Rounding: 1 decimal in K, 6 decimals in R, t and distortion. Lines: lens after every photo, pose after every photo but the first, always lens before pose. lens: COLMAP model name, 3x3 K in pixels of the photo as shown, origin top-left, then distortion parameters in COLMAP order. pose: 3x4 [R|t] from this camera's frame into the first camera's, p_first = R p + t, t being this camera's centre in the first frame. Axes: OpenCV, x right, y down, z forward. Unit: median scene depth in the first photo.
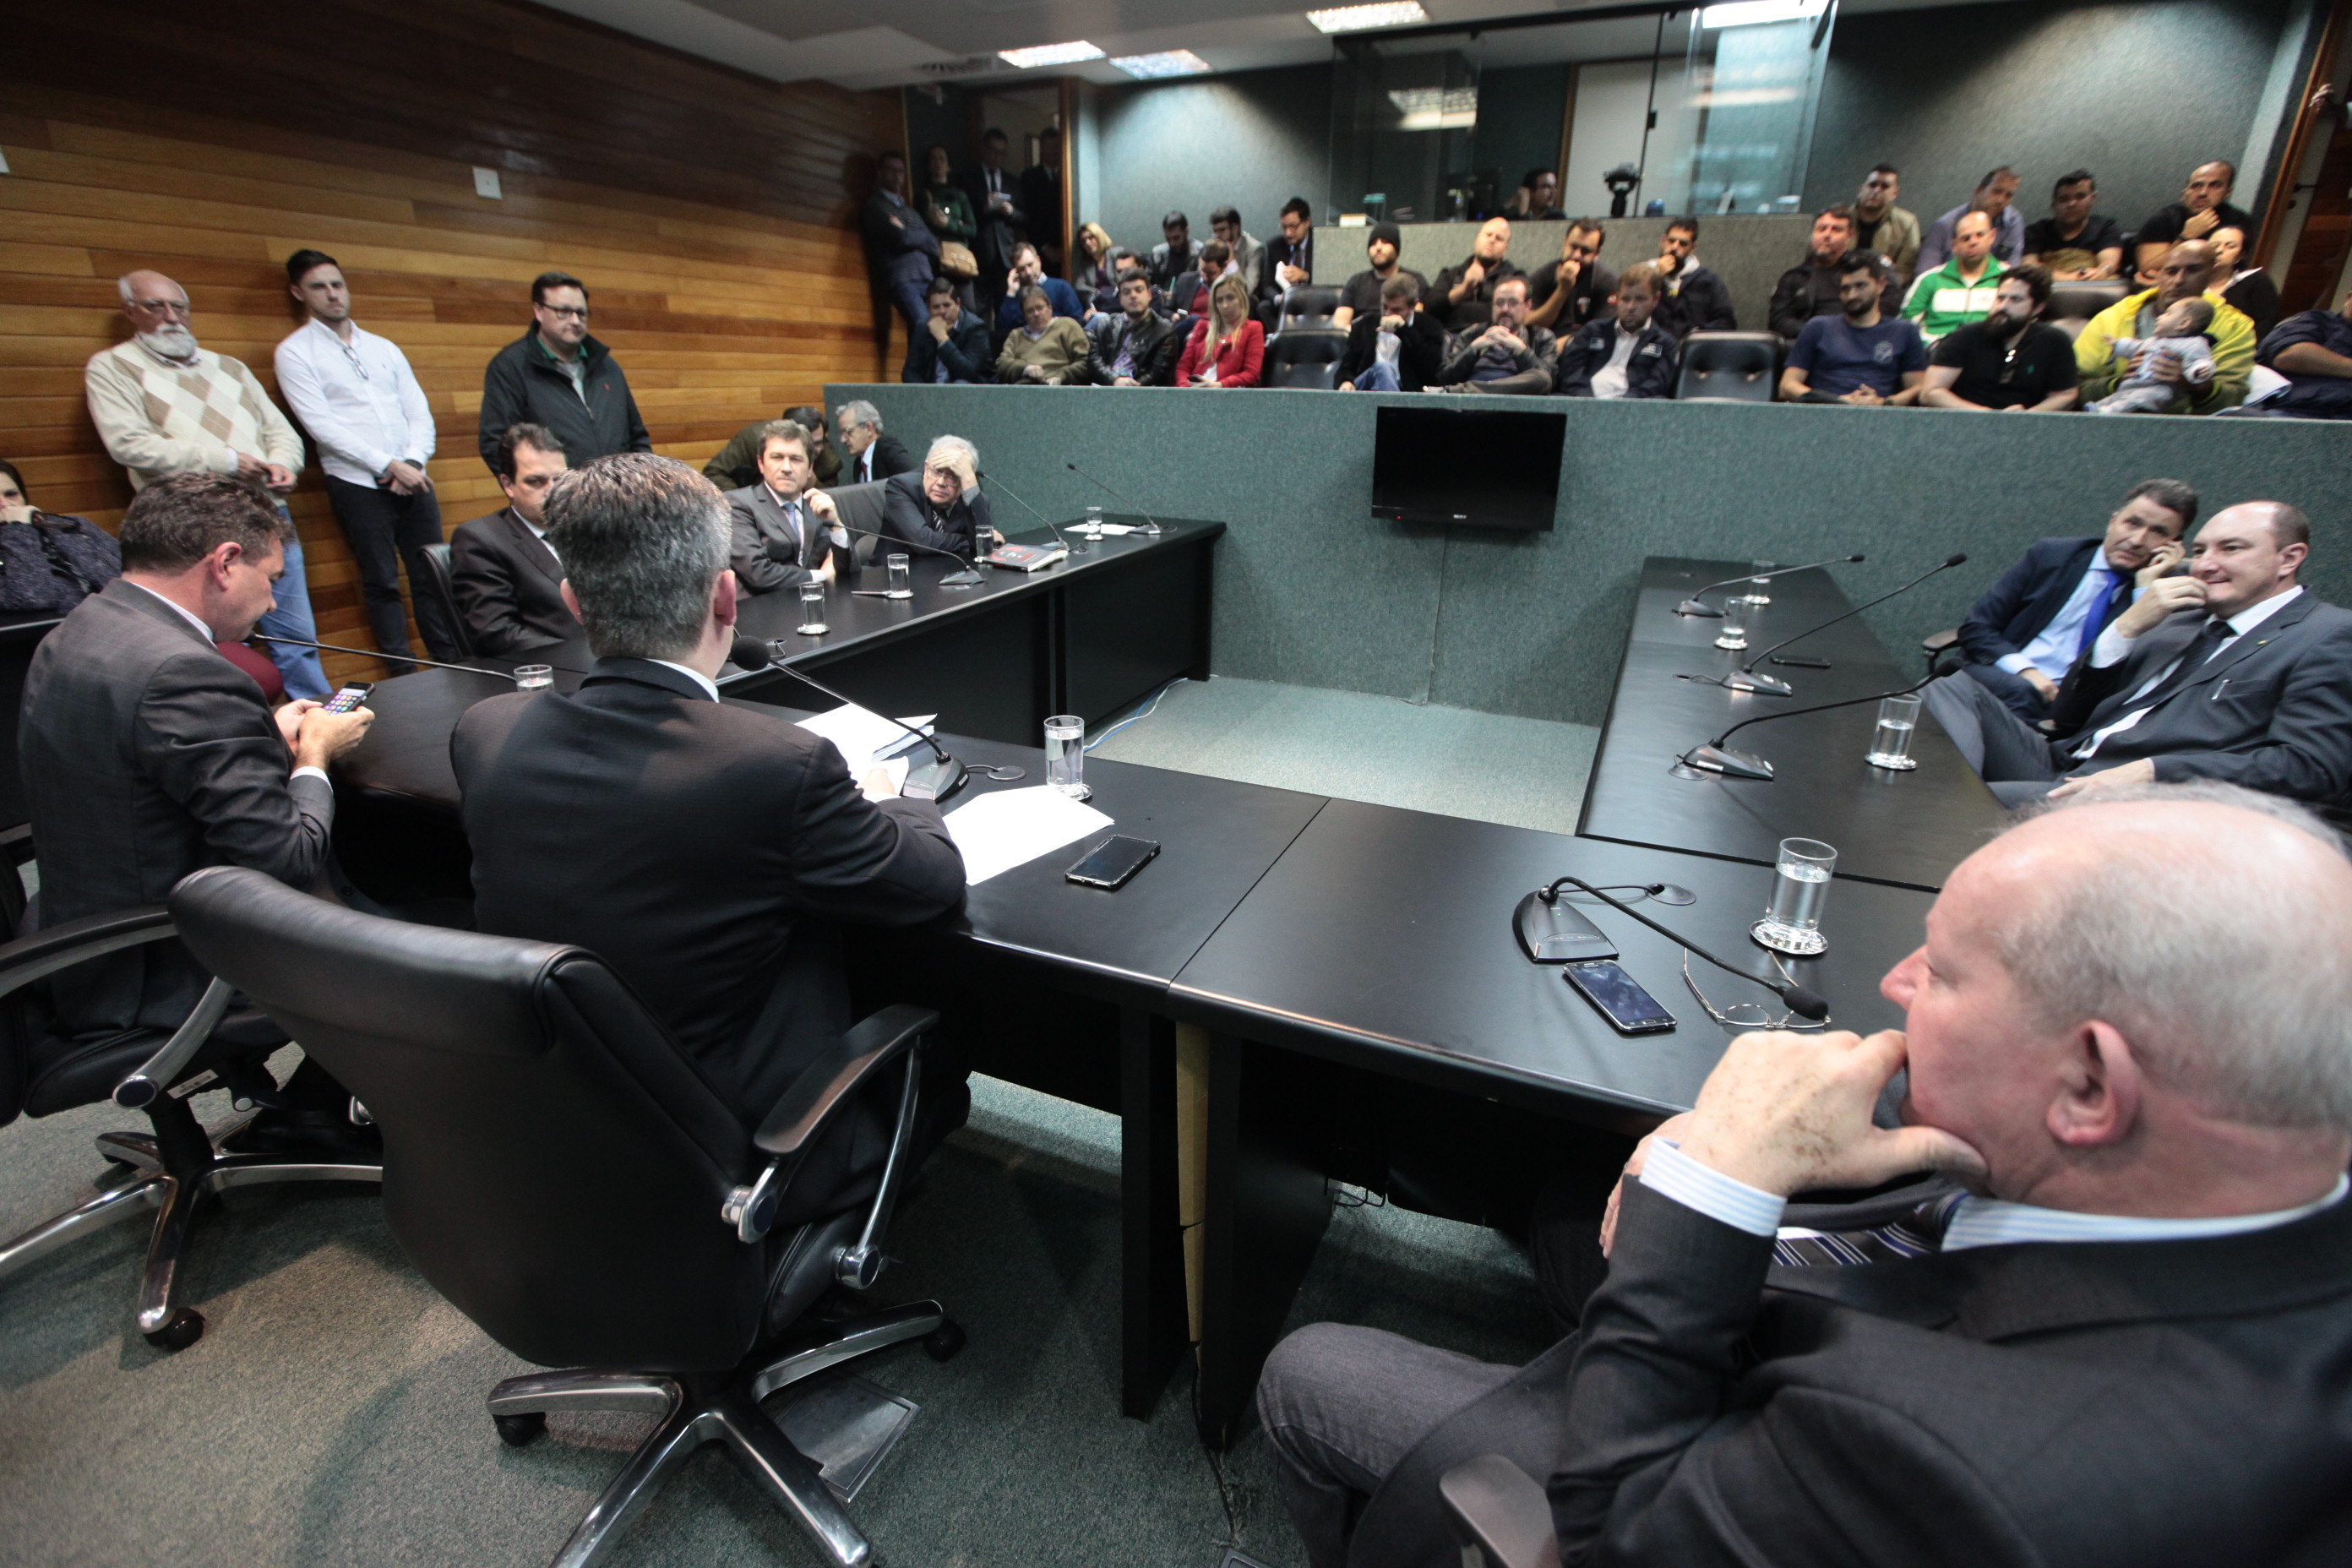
lens RADIAL K [[1074.9, 0, 1182.1], [0, 1074.9, 781.5], [0, 0, 1]] dist [-0.044813, 0.013022]
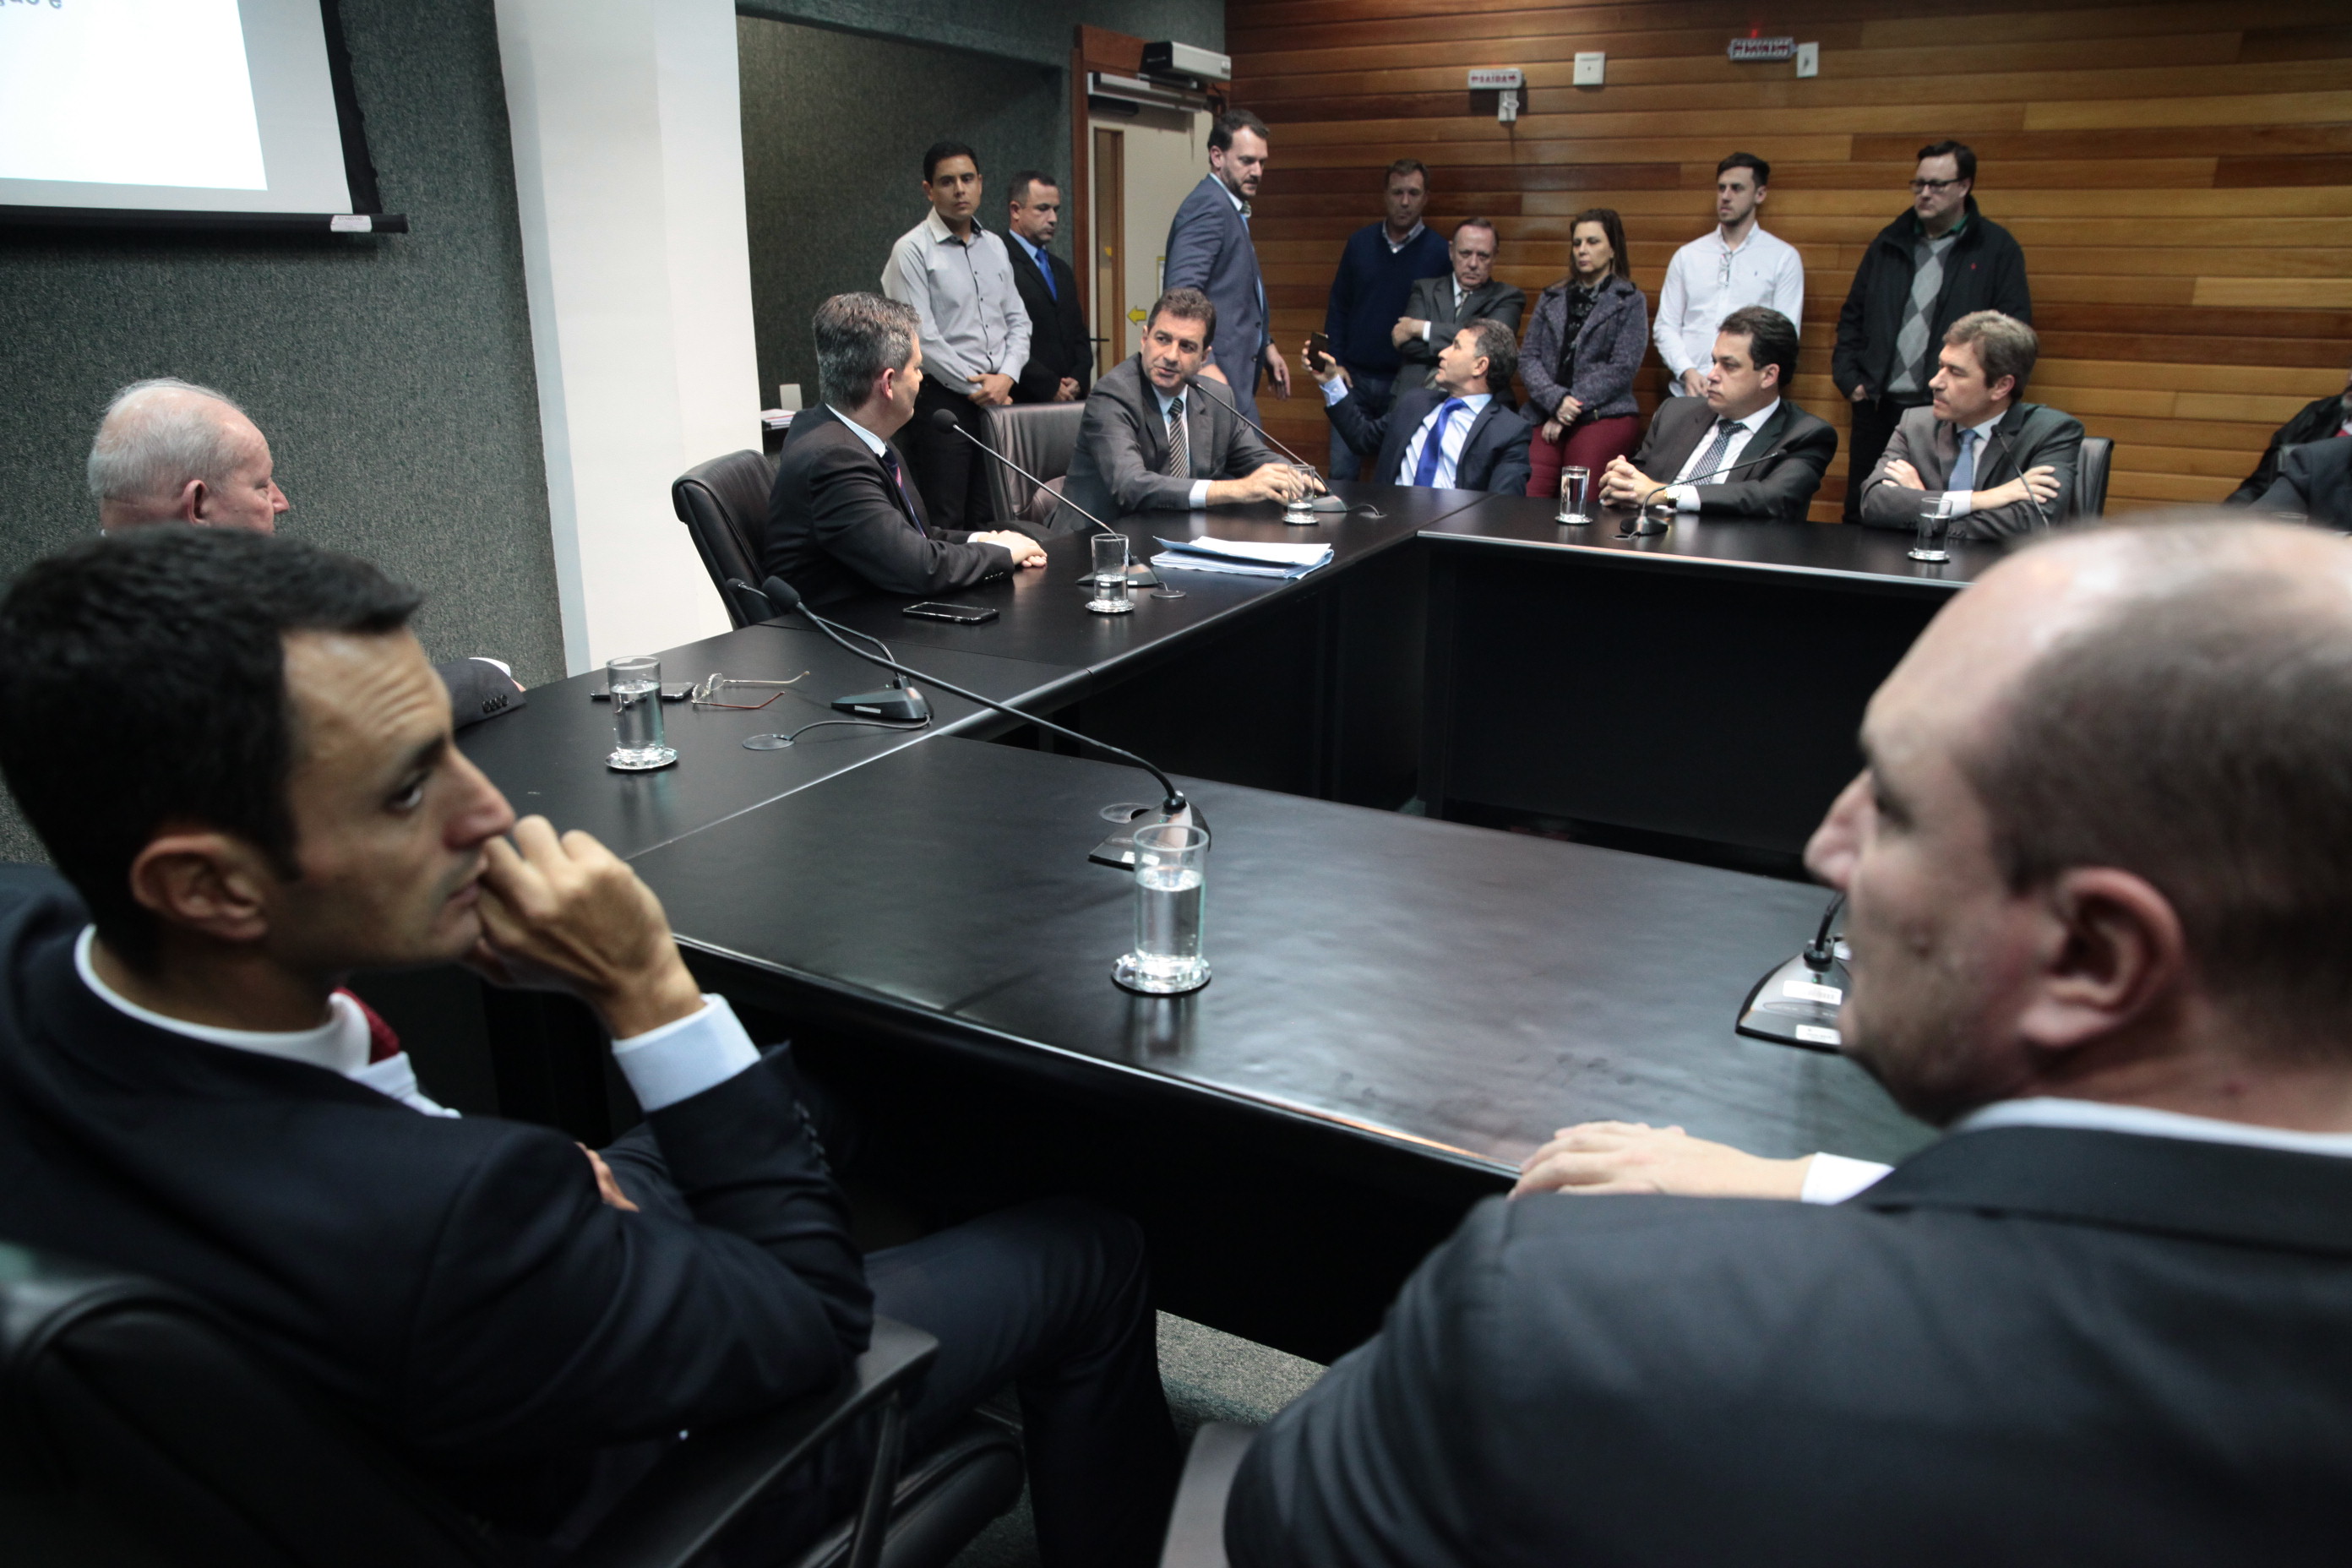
lens RADIAL K [[1613.7, 0, 1181.6], [0, 1613.7, 774.5], [0, 0, 1]] dist [-0.086975, 0.063792]
pose [[-0.074883, 0.305193, -0.949342, 0.519910], [-0.353209, 0.882177, 0.311461, -0.138080], [0.932543, 0.358639, 0.041737, 0.369872]]
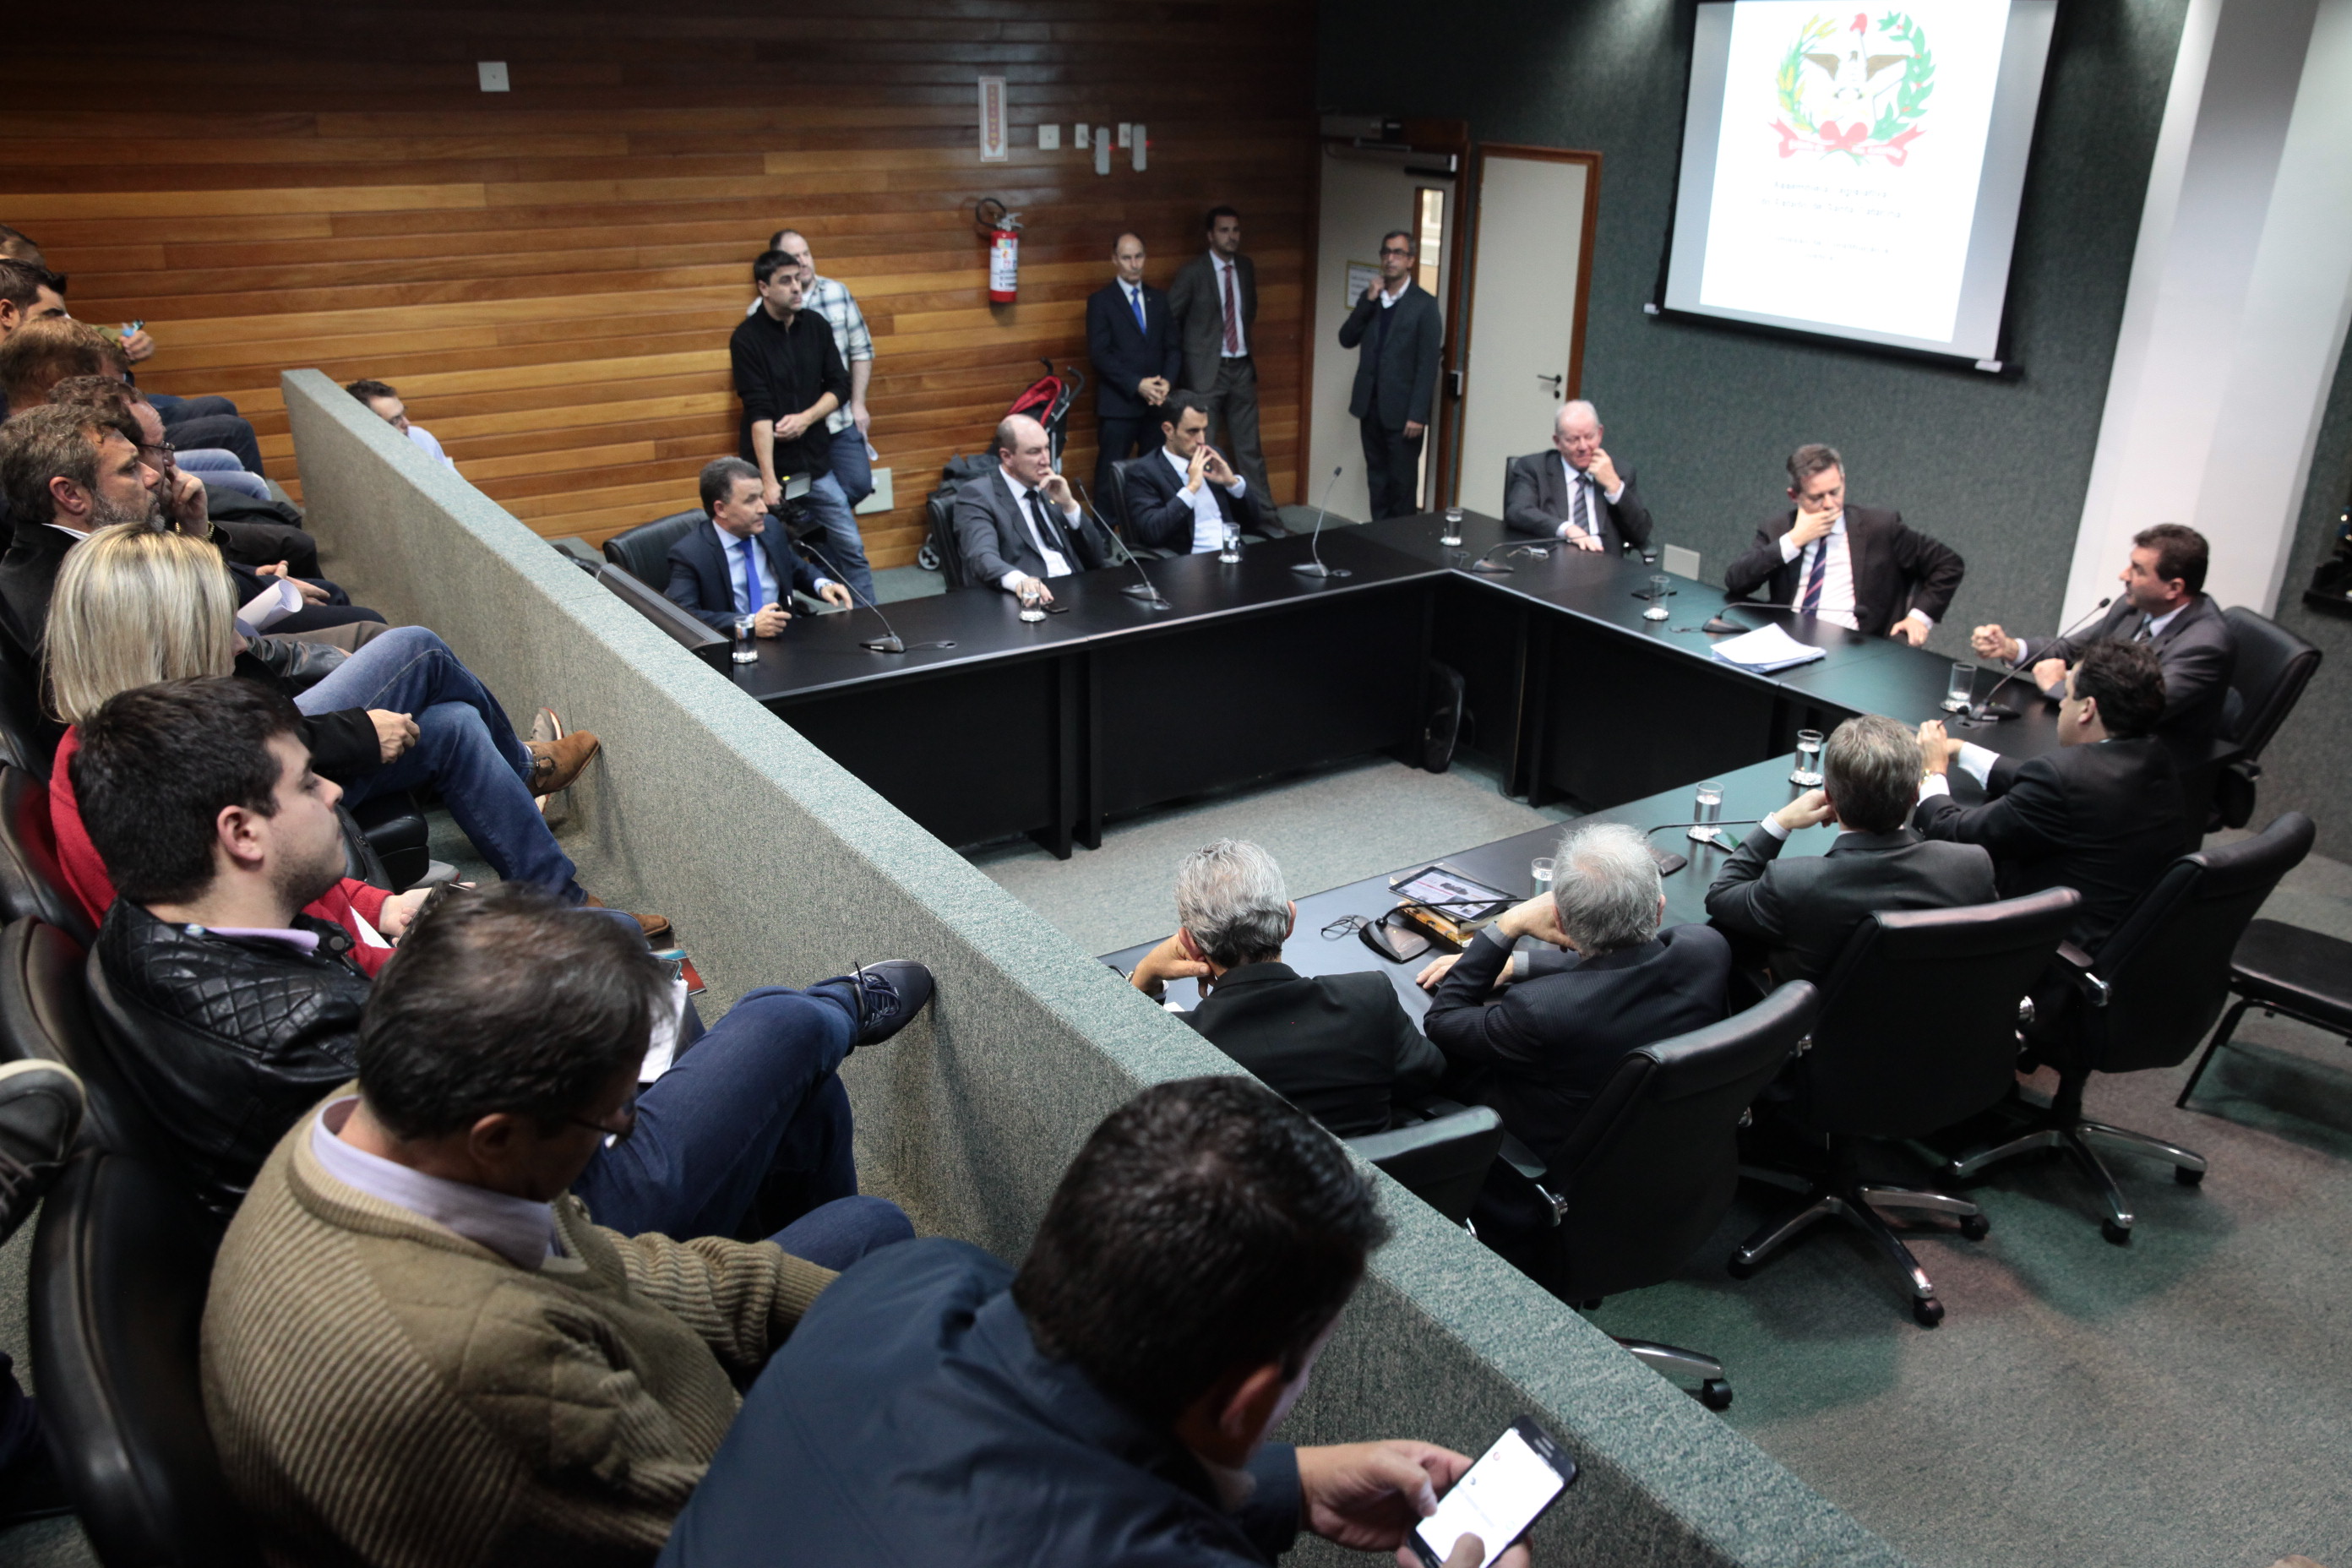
lens RADIAL K [[1844.1, 0, 1168.0], [0, 1844.1, 798.0], [0, 0, 1]] dist [-0.066499, 0.073386]
pose [[-0.837690, -0.220446, 0.499678, -0.354186], [0.177011, 0.755940, 0.630255, -0.707820], [-0.516664, 0.616407, -0.594223, 1.269813]]
